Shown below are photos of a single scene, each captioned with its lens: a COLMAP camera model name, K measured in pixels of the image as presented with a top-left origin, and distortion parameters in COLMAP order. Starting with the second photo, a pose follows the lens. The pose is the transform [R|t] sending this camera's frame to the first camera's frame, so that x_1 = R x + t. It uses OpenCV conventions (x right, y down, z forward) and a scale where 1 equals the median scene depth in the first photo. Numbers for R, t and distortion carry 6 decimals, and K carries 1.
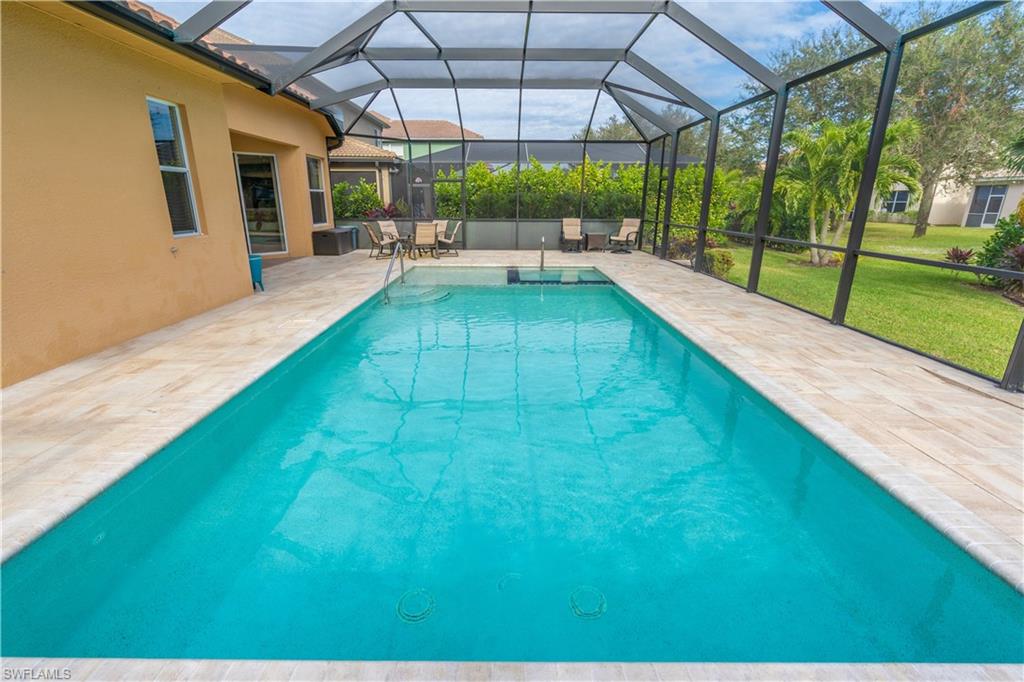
lens RADIAL K [[466.5, 0, 507.4], [0, 466.5, 339.2], [0, 0, 1]] dist [-0.001223, -0.000108]
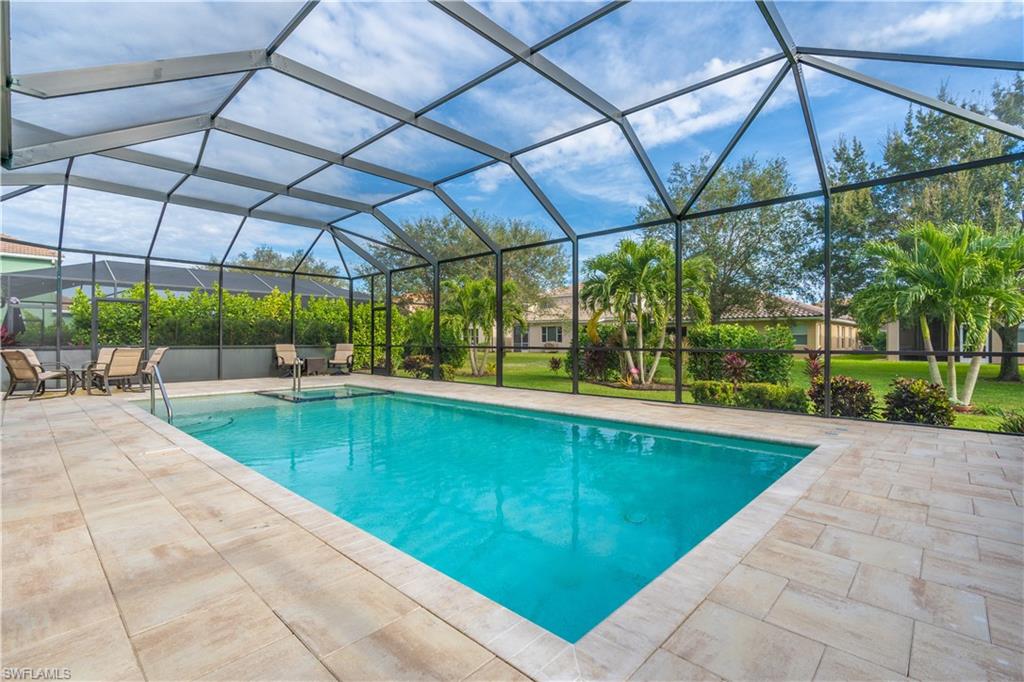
lens RADIAL K [[466.5, 0, 507.4], [0, 466.5, 339.2], [0, 0, 1]] dist [-0.001223, -0.000108]
pose [[0.686525, -0.002864, 0.727100, -0.290664], [0.212152, 0.957268, -0.196543, 0.026439], [-0.695467, 0.289187, 0.657796, 0.030044]]
